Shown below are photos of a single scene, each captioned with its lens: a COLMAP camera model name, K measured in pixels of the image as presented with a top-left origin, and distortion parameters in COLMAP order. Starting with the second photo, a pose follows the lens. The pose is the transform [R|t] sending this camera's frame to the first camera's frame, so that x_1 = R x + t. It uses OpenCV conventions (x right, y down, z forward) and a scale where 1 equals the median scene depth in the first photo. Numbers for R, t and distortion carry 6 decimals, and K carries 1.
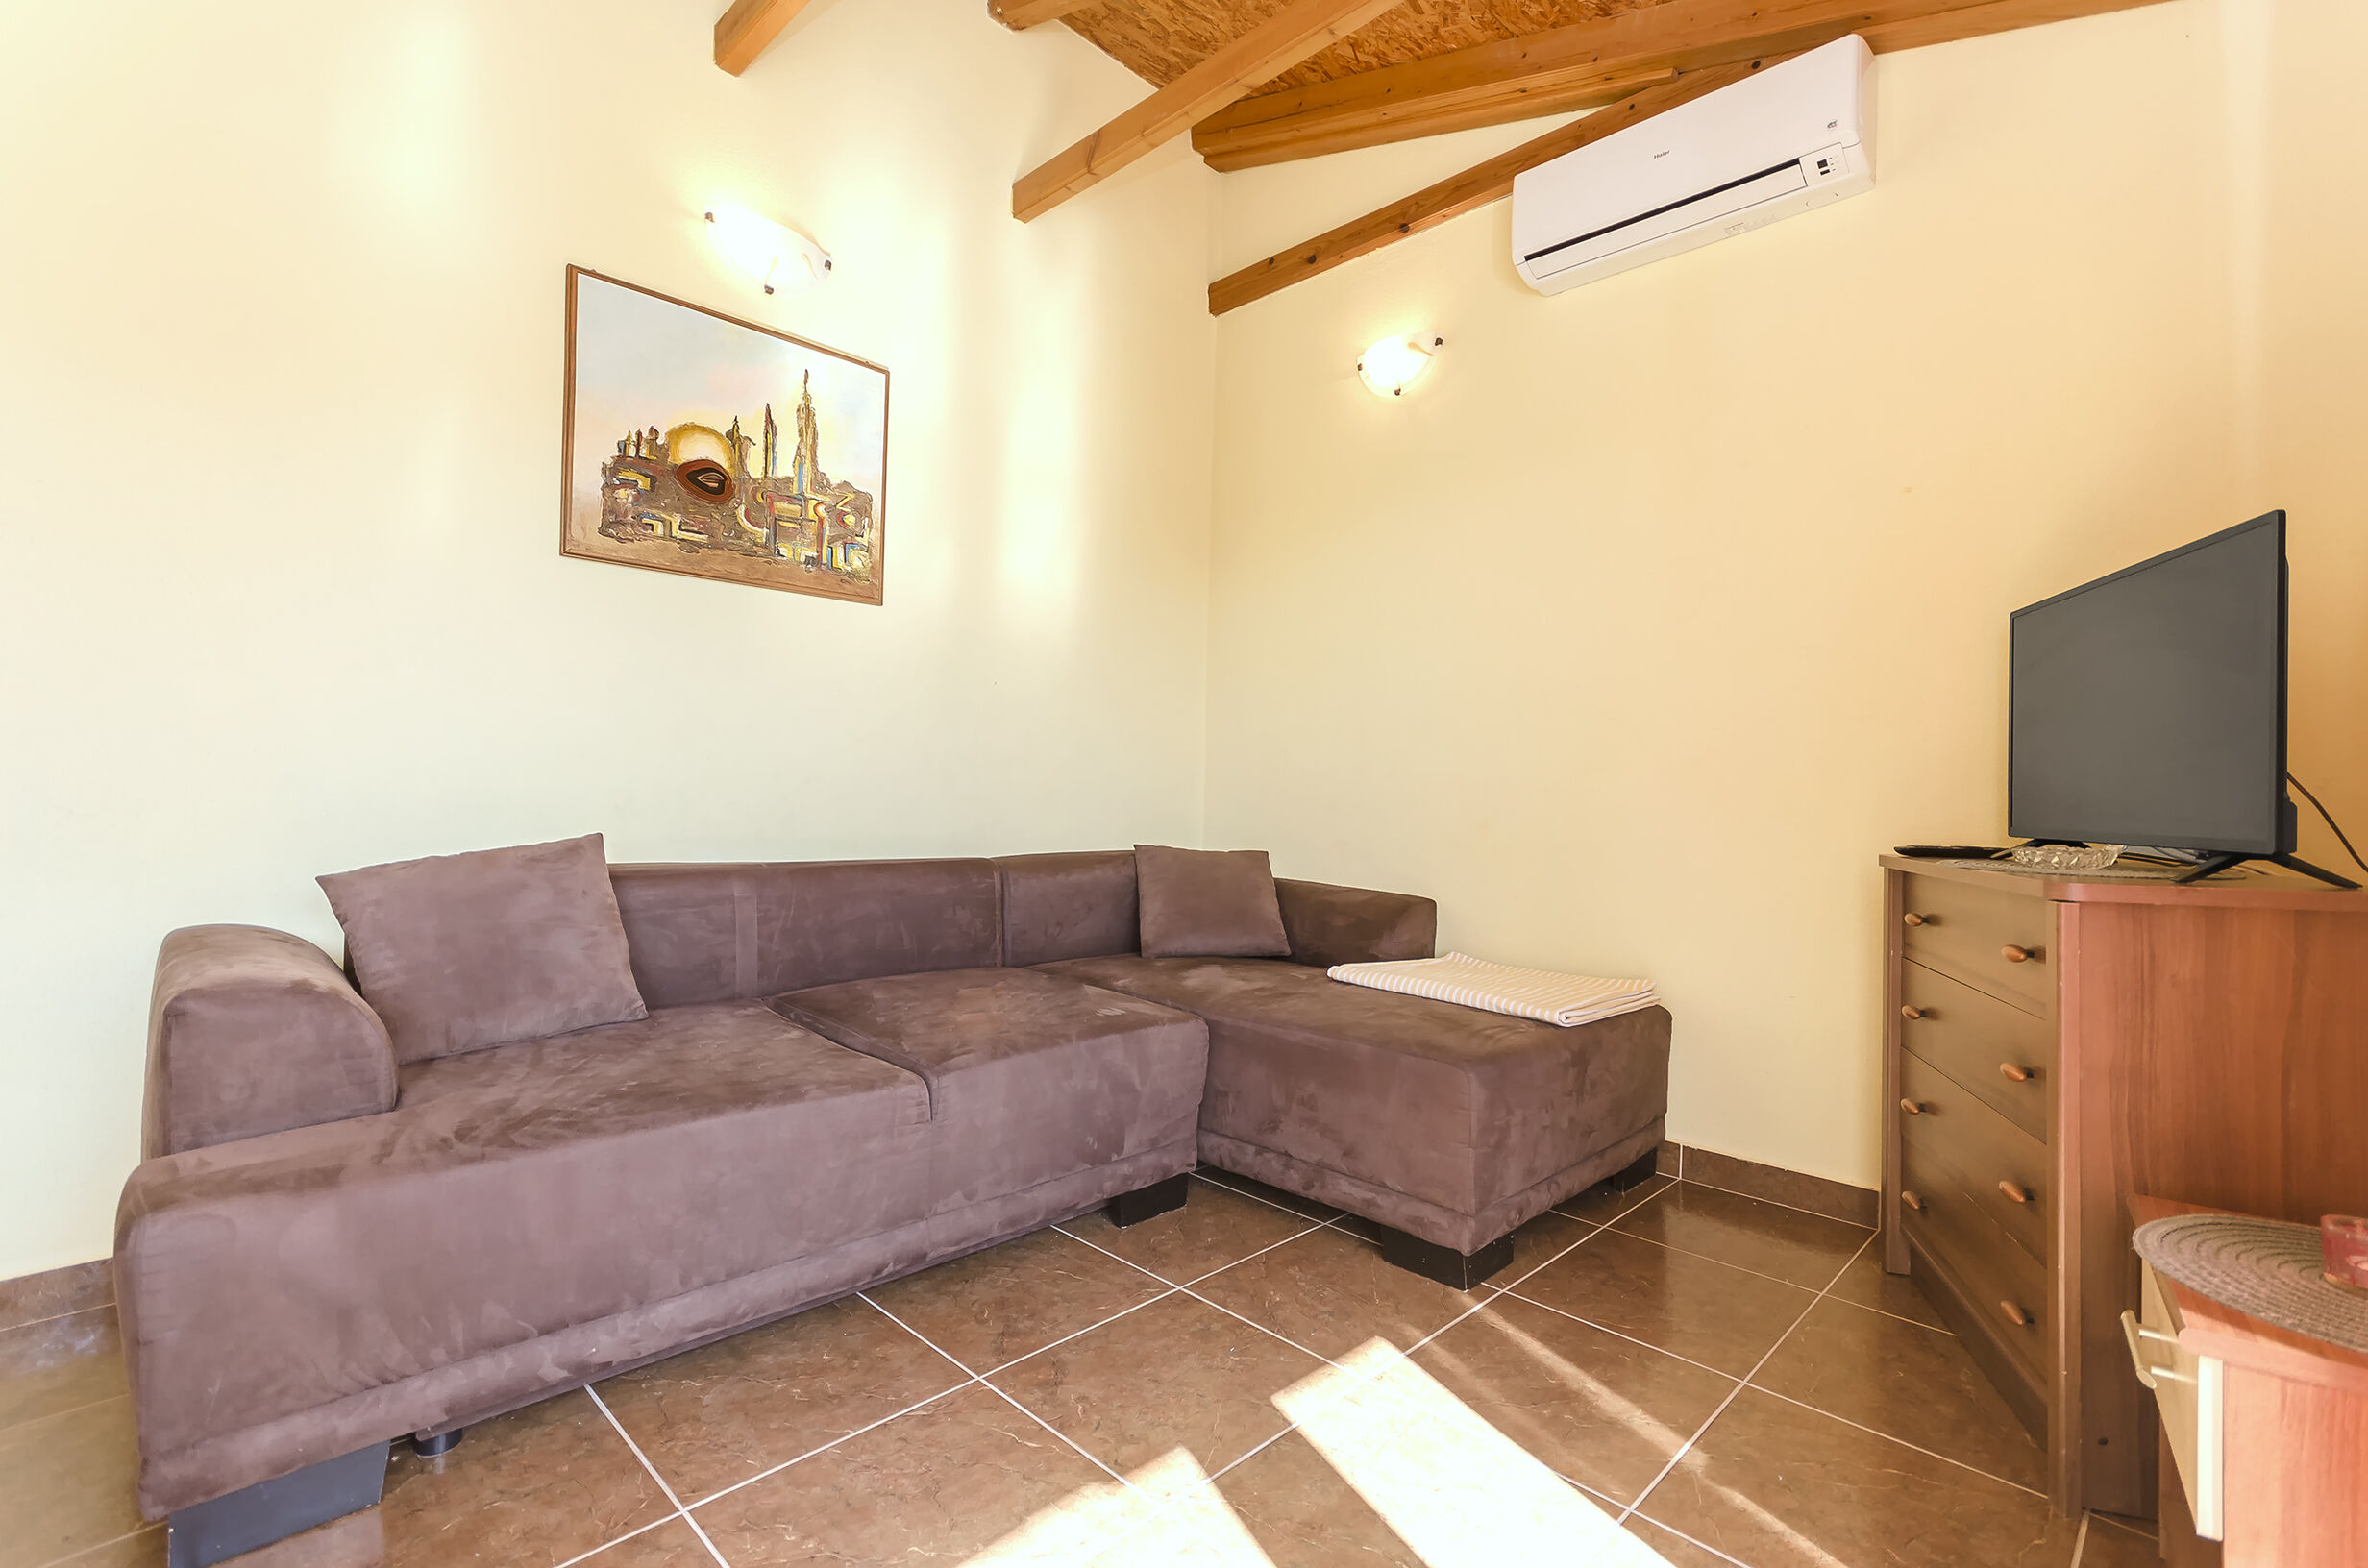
lens RADIAL K [[1066.4, 0, 1193.7], [0, 1066.4, 787.6], [0, 0, 1]] dist [0.002490, 0.000114]
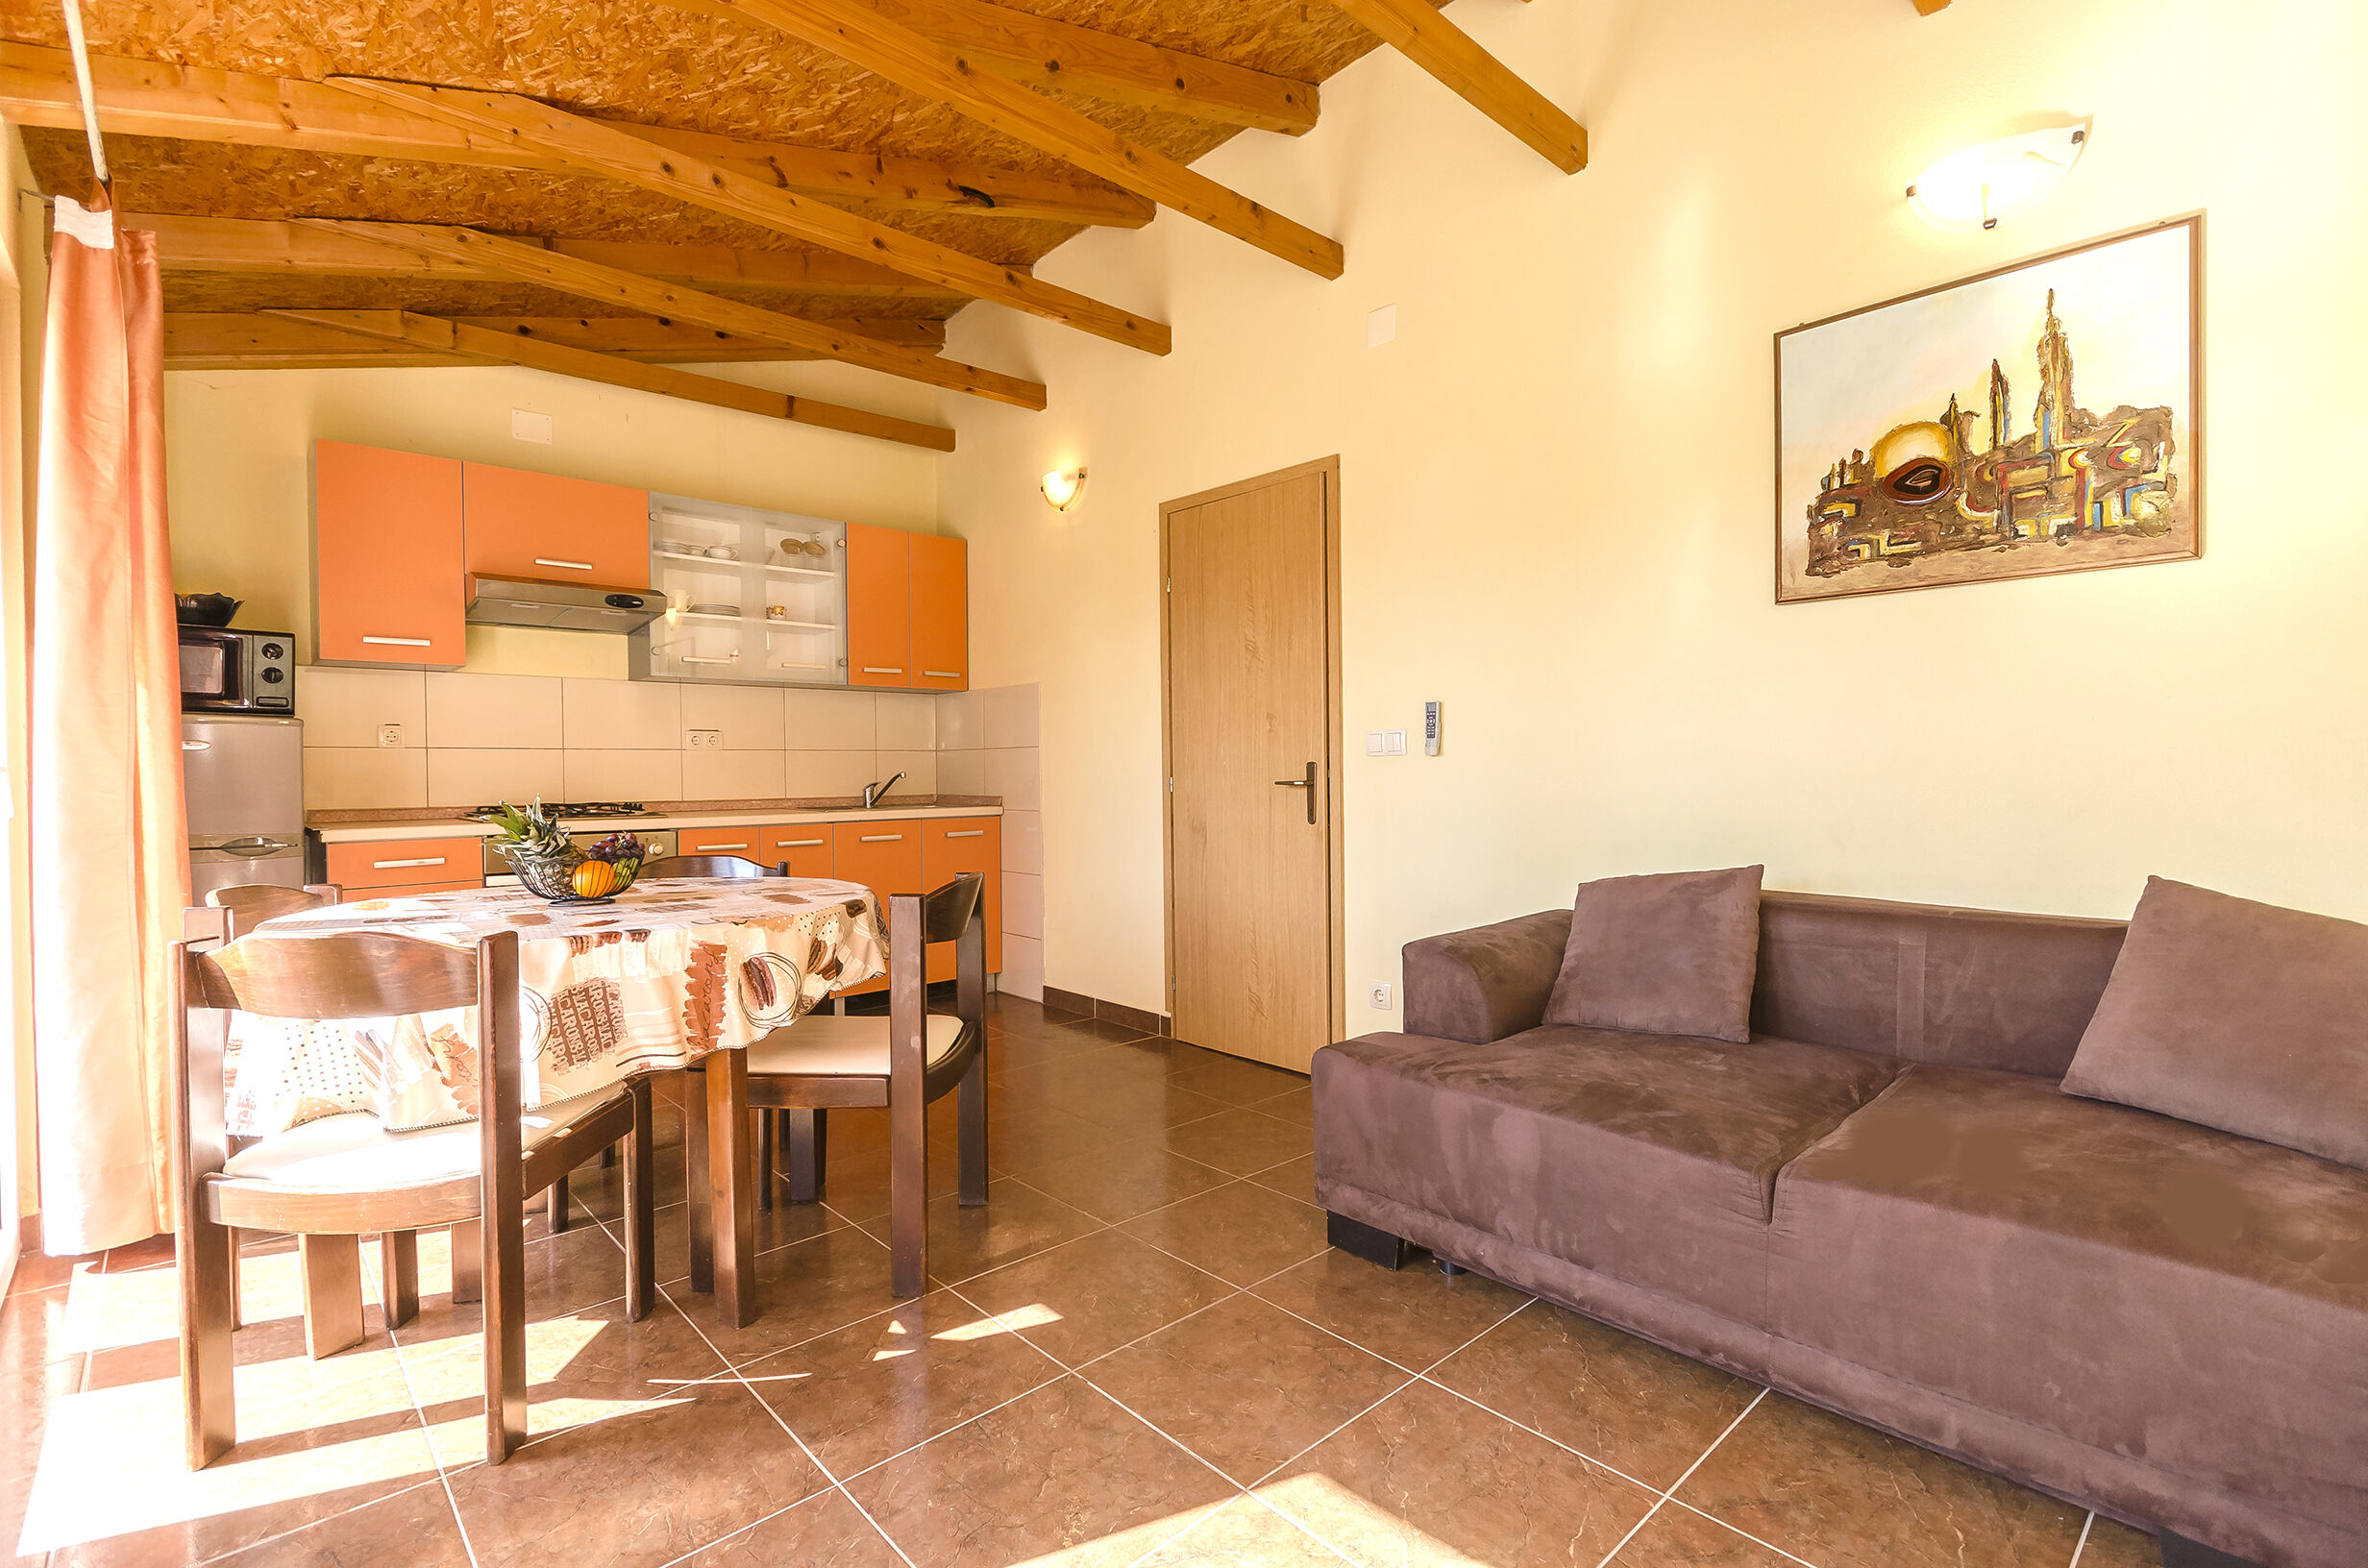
lens RADIAL K [[1074.2, 0, 1193.7], [0, 1074.2, 784.5], [0, 0, 1]] dist [-0.004942, -0.001012]
pose [[-0.054433, -0.009424, -0.998473, 0.491883], [0.020263, 0.999739, -0.010541, -0.034343], [0.998312, -0.020806, -0.054228, 0.439492]]
